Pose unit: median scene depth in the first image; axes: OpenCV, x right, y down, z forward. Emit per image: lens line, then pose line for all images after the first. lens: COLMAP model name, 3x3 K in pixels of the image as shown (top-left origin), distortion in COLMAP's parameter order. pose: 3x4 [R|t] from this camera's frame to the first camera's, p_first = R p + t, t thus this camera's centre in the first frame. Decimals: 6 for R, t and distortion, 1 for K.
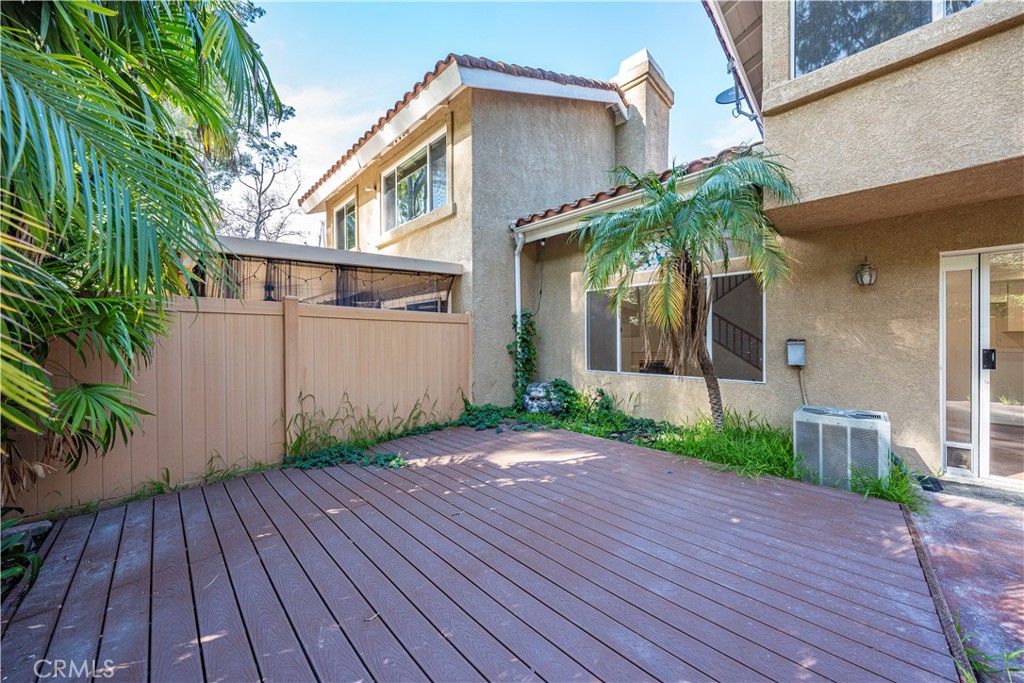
lens RADIAL K [[346.4, 0, 509.0], [0, 346.4, 339.5], [0, 0, 1]] dist [-0.000800, -0.000133]
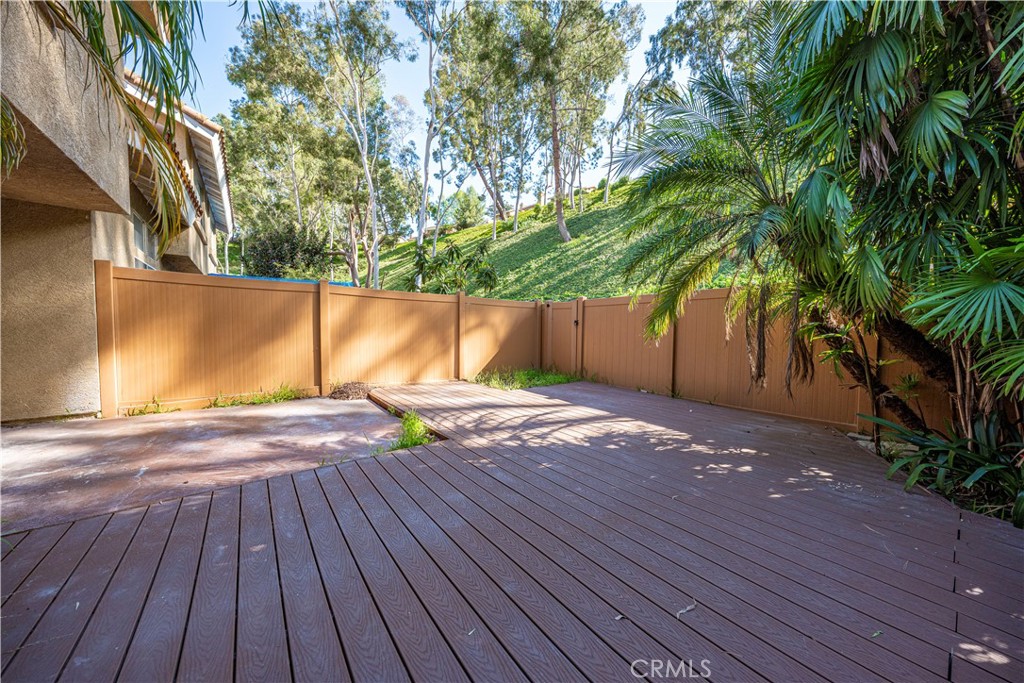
lens RADIAL K [[346.4, 0, 507.4], [0, 346.4, 340.4], [0, 0, 1]] dist [-0.000800, -0.000133]
pose [[-0.988813, -0.003380, 0.149124, 0.021656], [0.002331, 0.999271, 0.038105, 0.035576], [-0.149144, 0.038026, -0.988084, 0.792853]]
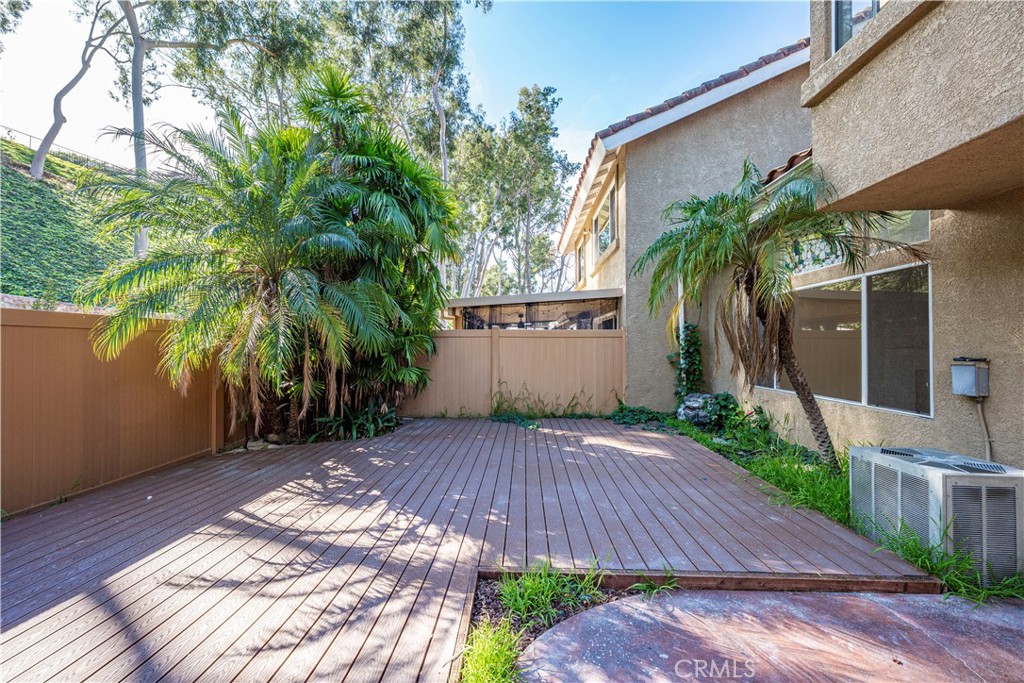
lens RADIAL K [[346.4, 0, 510.3], [0, 346.4, 342.1], [0, 0, 1]] dist [-0.000800, -0.000133]
pose [[0.667732, -0.004296, -0.744389, 0.575332], [-0.003617, 0.999953, -0.009016, -0.018118], [0.744393, 0.008713, 0.667685, -0.110648]]
